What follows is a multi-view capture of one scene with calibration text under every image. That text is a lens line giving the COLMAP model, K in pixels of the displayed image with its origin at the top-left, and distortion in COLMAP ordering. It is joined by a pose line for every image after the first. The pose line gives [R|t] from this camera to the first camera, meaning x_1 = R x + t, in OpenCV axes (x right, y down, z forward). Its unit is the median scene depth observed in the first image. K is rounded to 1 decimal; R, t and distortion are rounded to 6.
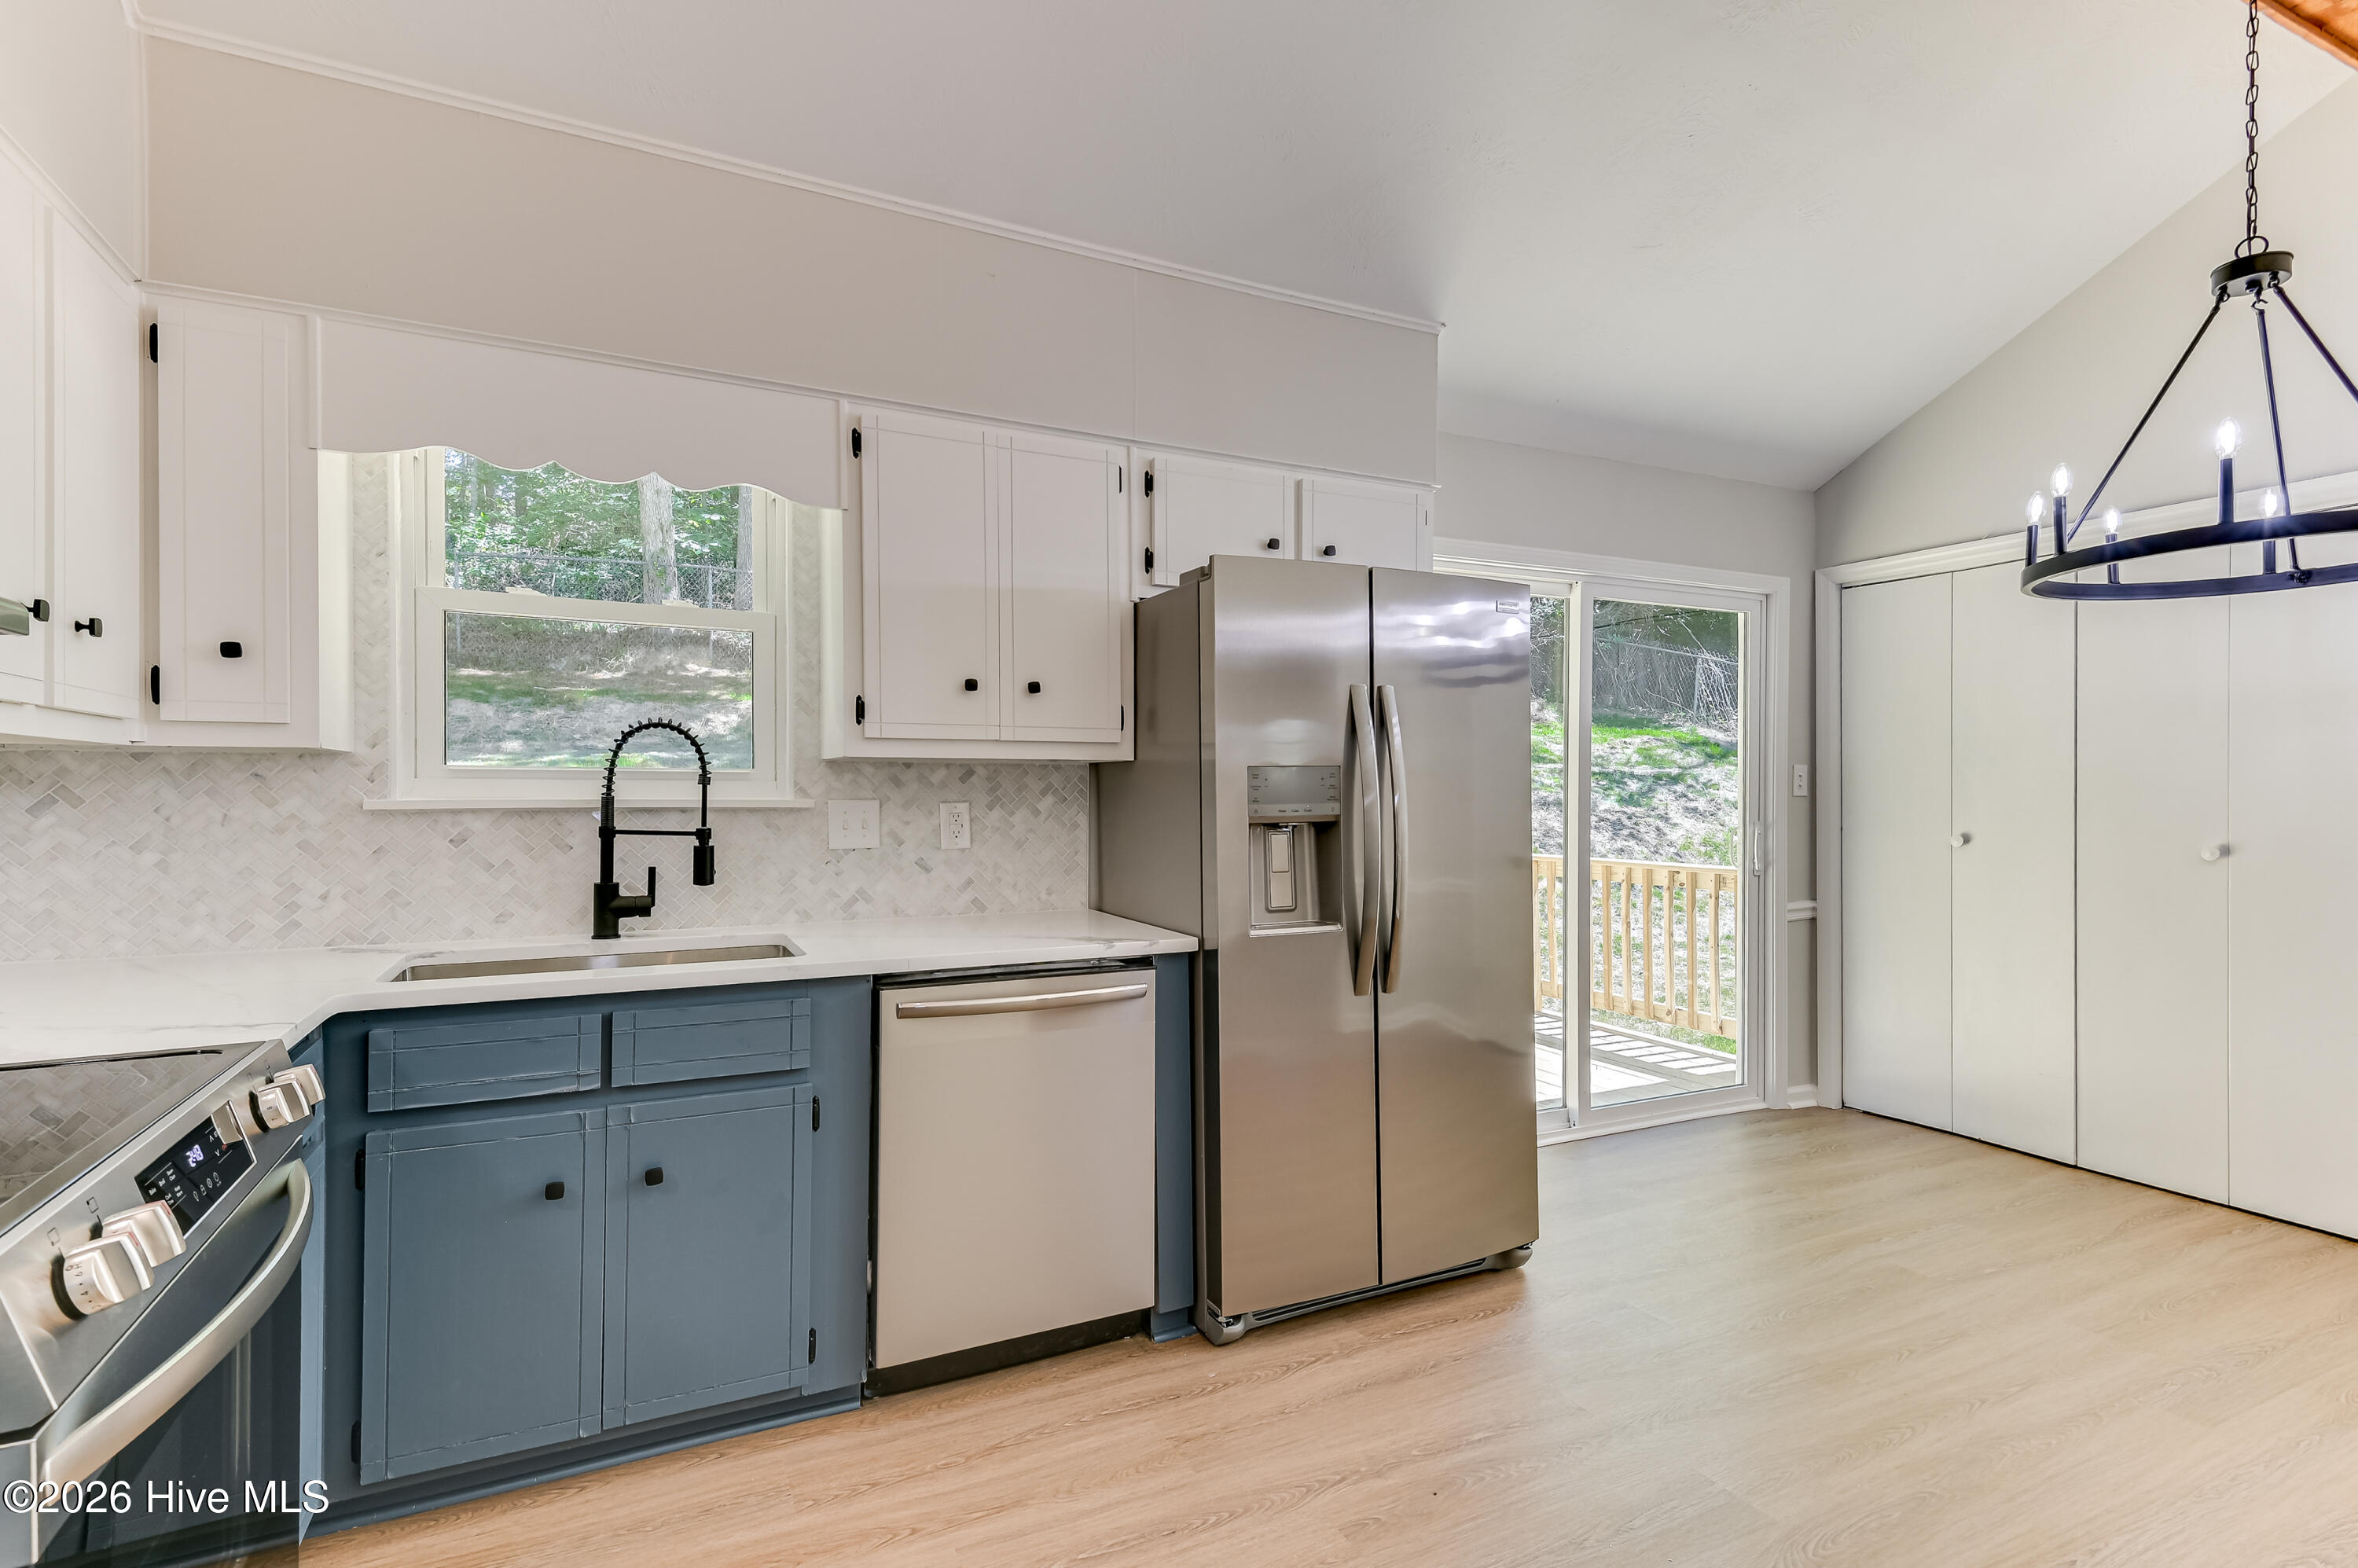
lens RADIAL K [[1087.2, 0, 1167.3], [0, 1087.2, 795.9], [0, 0, 1]] dist [0.041262, -0.013106]
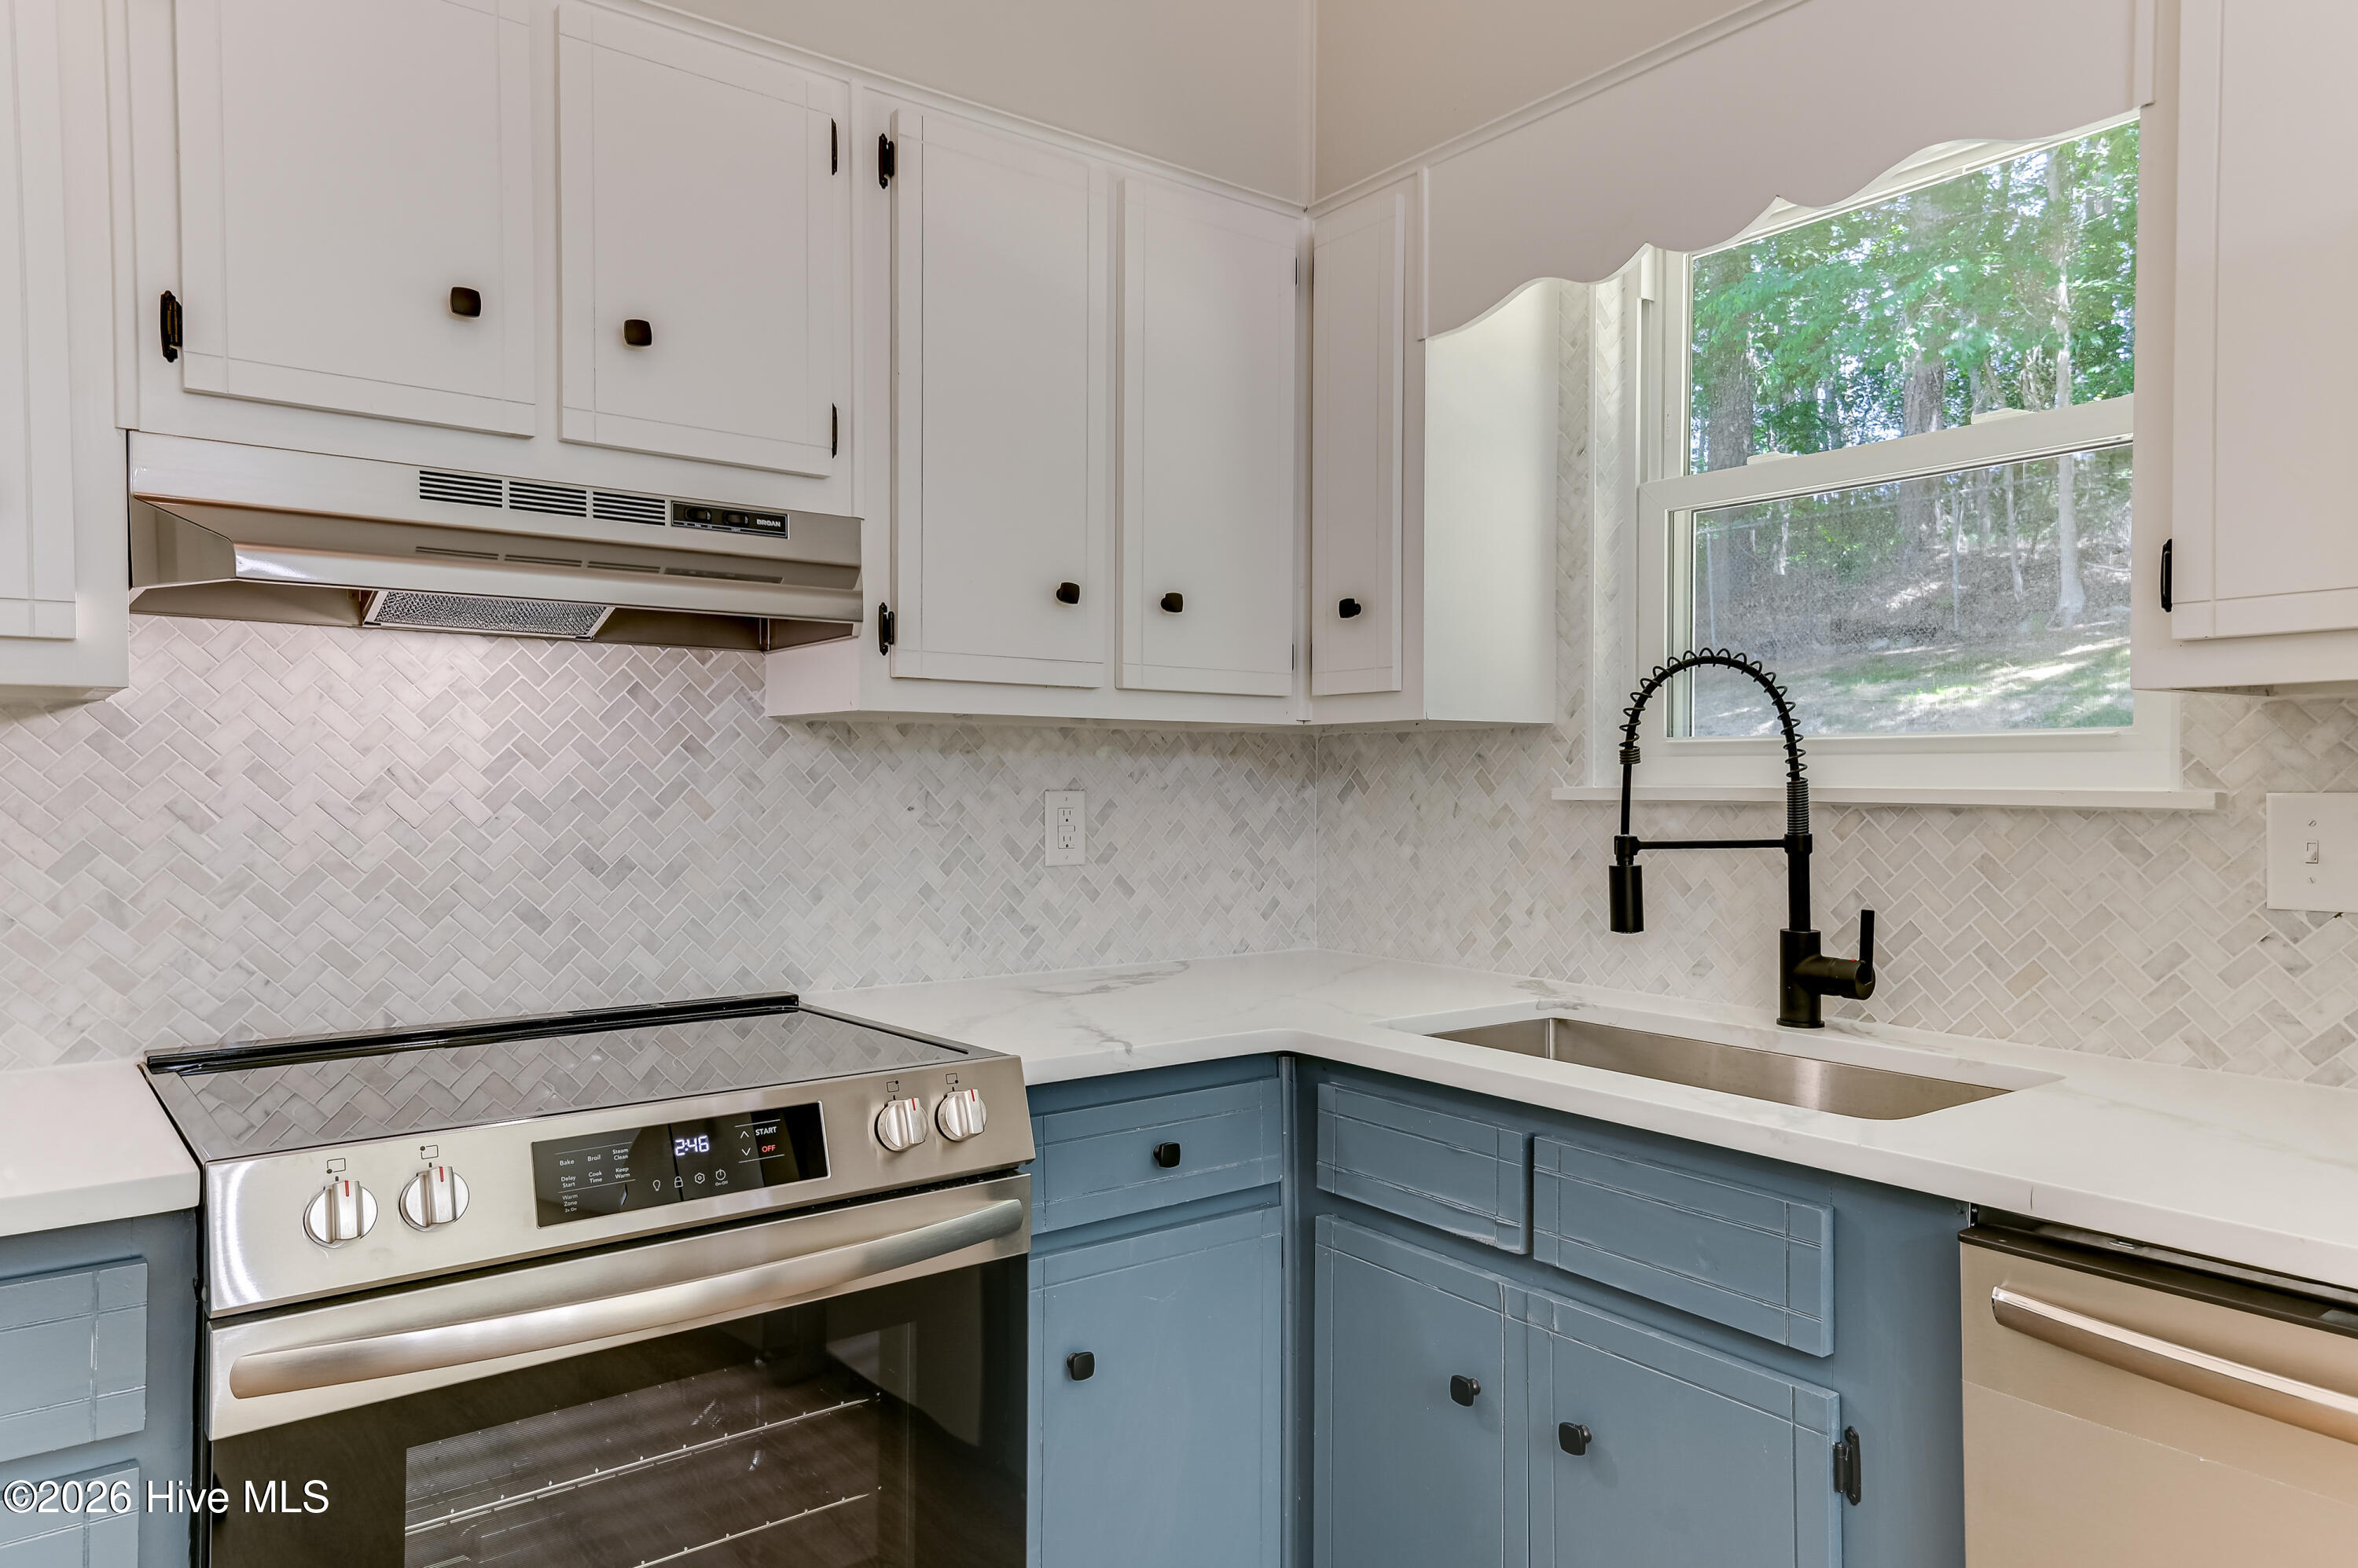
lens RADIAL K [[1568.8, 0, 1173.2], [0, 1568.8, 790.3], [0, 0, 1]] dist [0.080765, 0.000101]
pose [[0.195504, 0.004481, -0.980693, 0.237183], [-0.005139, 0.999981, 0.003545, 0.003123], [0.980689, 0.004347, 0.195524, 0.477278]]
